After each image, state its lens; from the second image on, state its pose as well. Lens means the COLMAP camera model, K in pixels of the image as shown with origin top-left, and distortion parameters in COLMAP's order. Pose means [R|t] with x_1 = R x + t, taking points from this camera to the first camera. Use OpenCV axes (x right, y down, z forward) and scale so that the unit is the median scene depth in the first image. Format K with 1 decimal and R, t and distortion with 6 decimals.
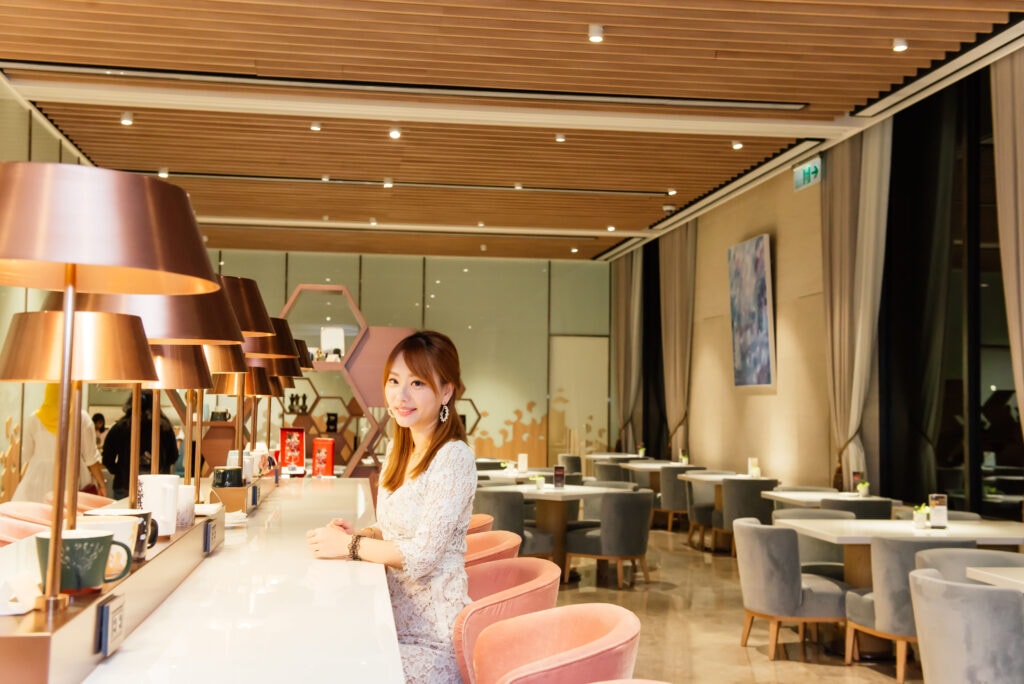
lens RADIAL K [[1248.6, 0, 509.8], [0, 1248.6, 337.0], [0, 0, 1]] dist [0.096822, 0.000000]
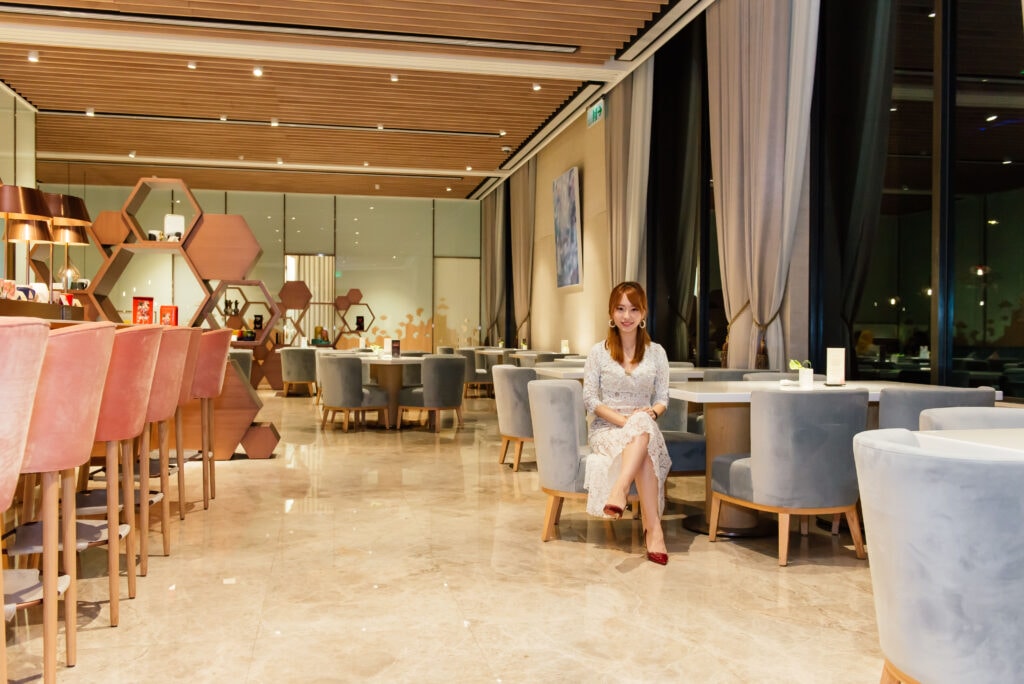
lens RADIAL K [[923.8, 0, 512.4], [0, 923.8, 344.1], [0, 0, 1]] dist [0.005000, -0.000008]
pose [[0.998572, -0.005570, 0.053126, 0.083210], [0.002108, 0.997884, 0.064989, 0.035889], [-0.053376, -0.064784, 0.996471, 0.043115]]
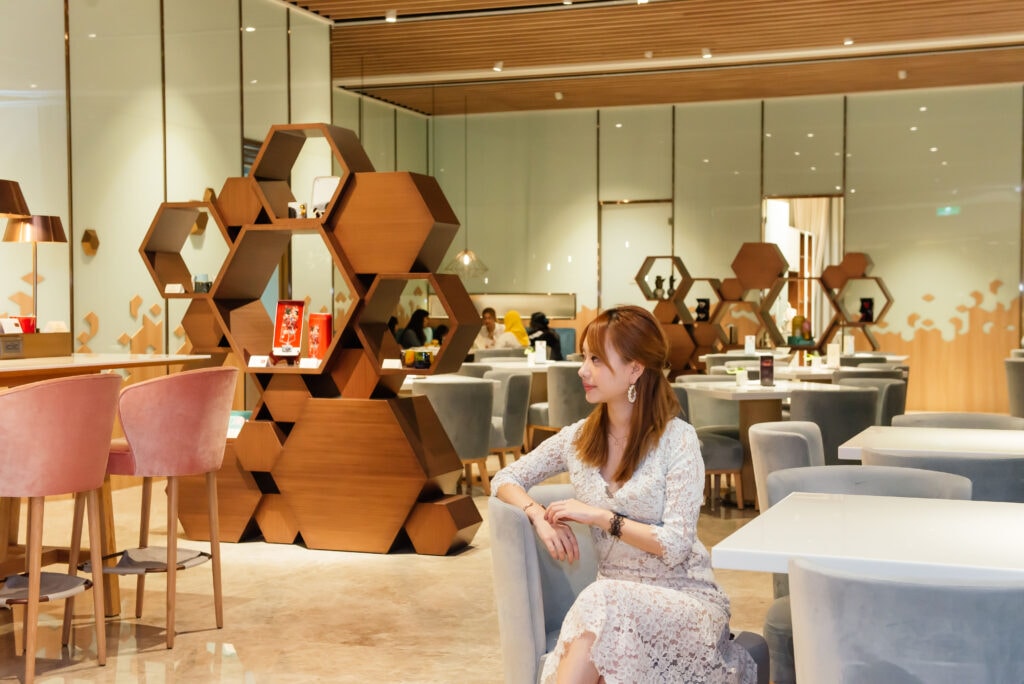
lens RADIAL K [[1436.9, 0, 509.2], [0, 1436.9, 339.6], [0, 0, 1]] dist [0.153666, 0.000000]
pose [[0.874436, 0.000076, -0.485140, 0.247915], [0.037770, 0.996954, 0.068235, 0.022729], [0.483668, -0.077991, 0.871770, 0.138896]]
